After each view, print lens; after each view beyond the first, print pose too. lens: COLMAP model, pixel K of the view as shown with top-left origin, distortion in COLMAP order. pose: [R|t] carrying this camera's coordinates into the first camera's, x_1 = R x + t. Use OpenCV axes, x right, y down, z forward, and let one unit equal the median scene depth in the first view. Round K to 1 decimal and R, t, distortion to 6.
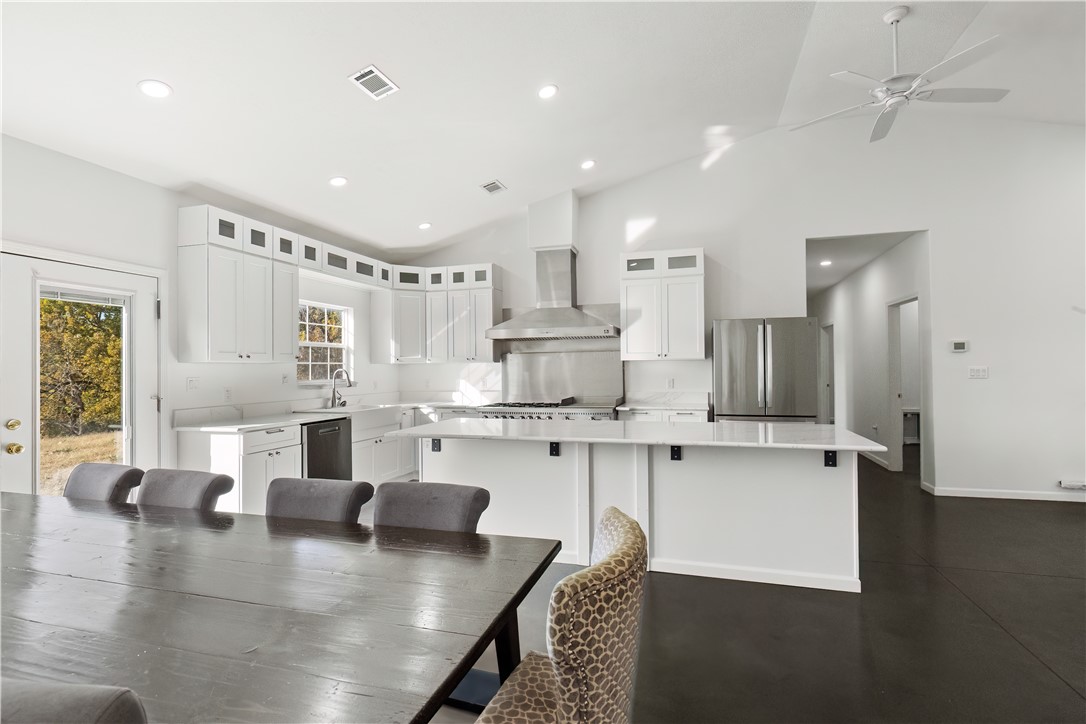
lens RADIAL K [[511.3, 0, 543.0], [0, 511.3, 362.0], [0, 0, 1]] dist [0.011123, -0.000123]
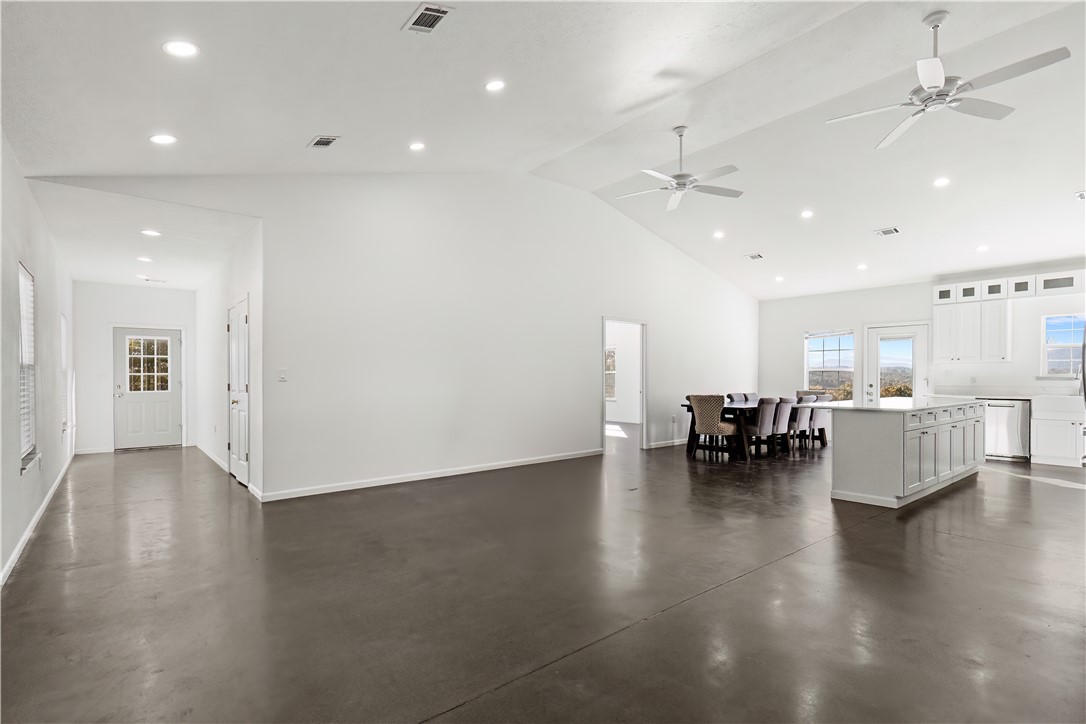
lens RADIAL K [[534.7, 0, 560.3], [0, 534.7, 377.0], [0, 0, 1]] dist [0.002602, 0.000327]
pose [[-0.553746, 0.013173, -0.832582, 1.339842], [0.016234, 0.999856, 0.005023, 0.014465], [0.832528, -0.010735, -0.553880, 0.646153]]
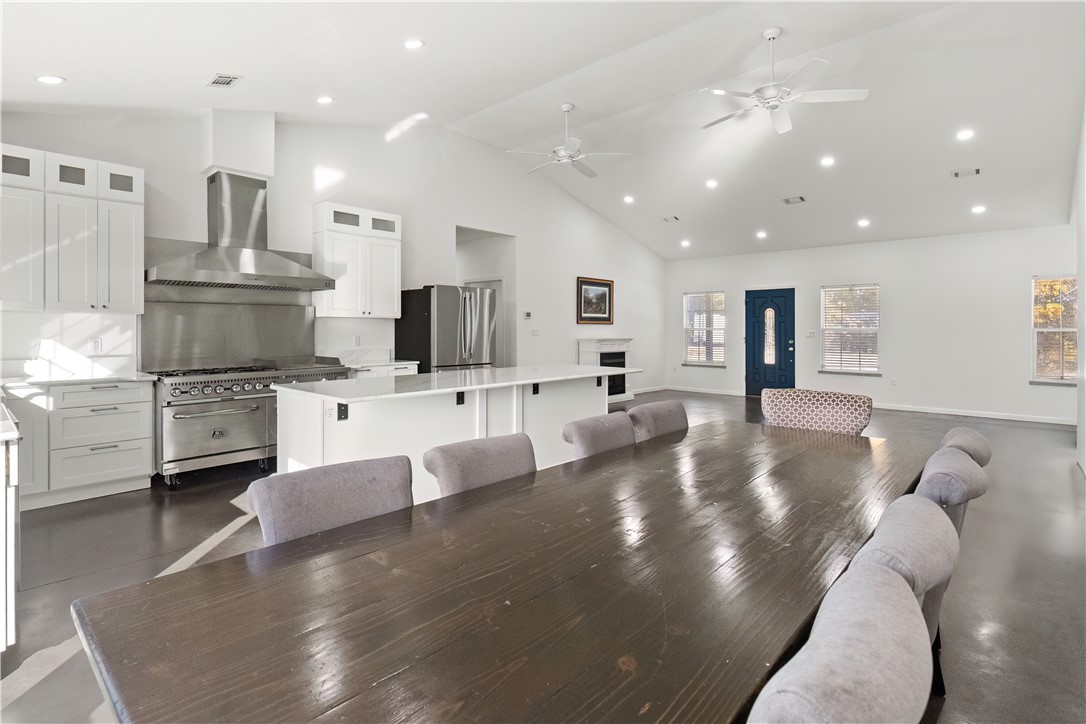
lens RADIAL K [[547.5, 0, 545.8], [0, 547.5, 333.4], [0, 0, 1]] dist [0.024093, -0.000109]
pose [[0.434738, 0.003366, 0.900551, -0.577144], [-0.021517, 0.999746, 0.006650, 0.011894], [-0.900300, -0.022268, 0.434700, 0.197398]]
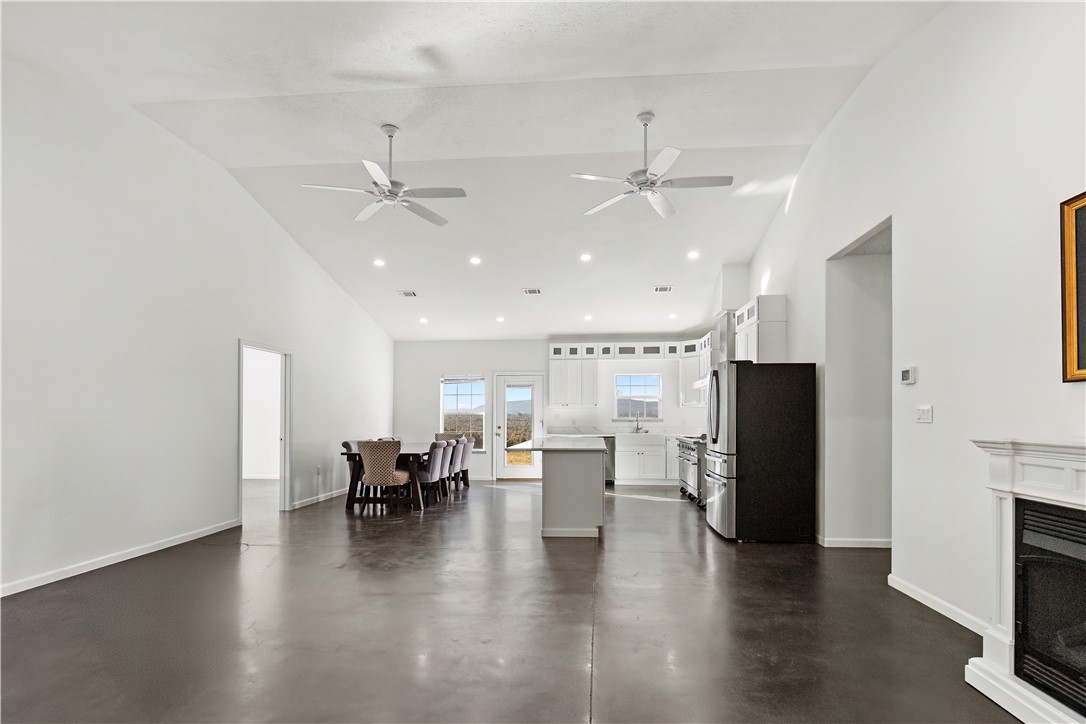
lens RADIAL K [[529.0, 0, 557.8], [0, 529.0, 410.1], [0, 0, 1]] dist [-0.000497, -0.000178]
pose [[0.210107, -0.004146, -0.977670, 1.247074], [0.010089, 0.999947, -0.002073, 0.011173], [0.977626, -0.009429, 0.210138, 0.348575]]
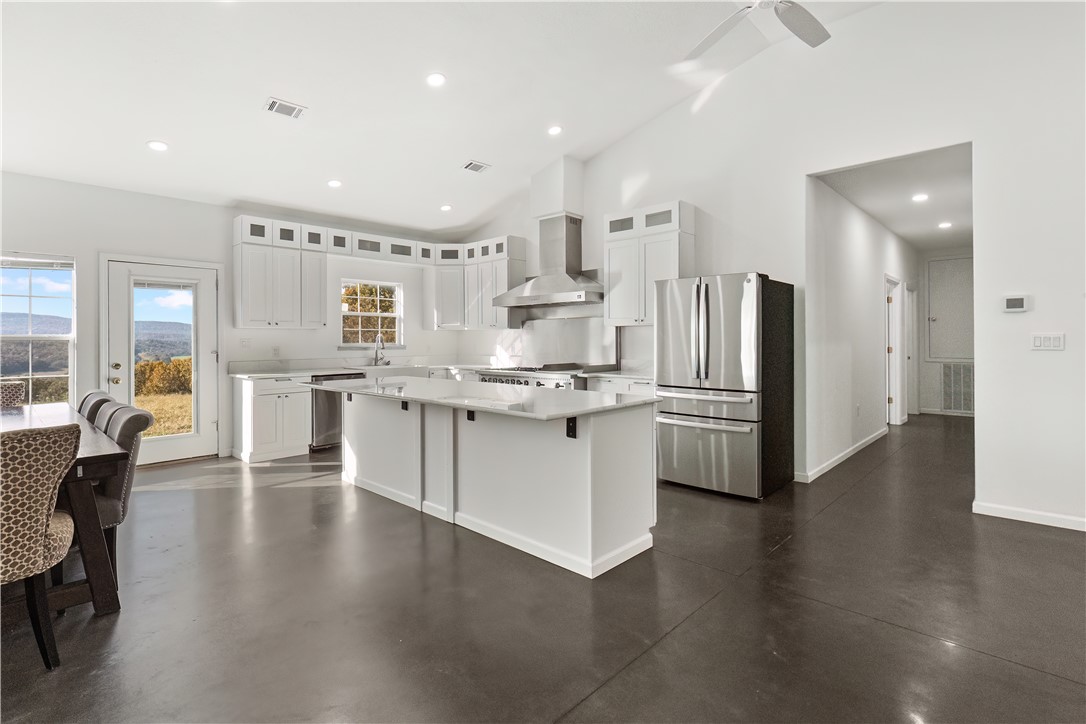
lens RADIAL K [[519.7, 0, 548.1], [0, 519.7, 337.5], [0, 0, 1]] dist [0.000258, -0.000090]
pose [[0.894859, 0.005232, -0.446318, 0.493332], [-0.000008, 0.999931, 0.011705, 0.006716], [0.446349, -0.010471, 0.894798, 0.075041]]
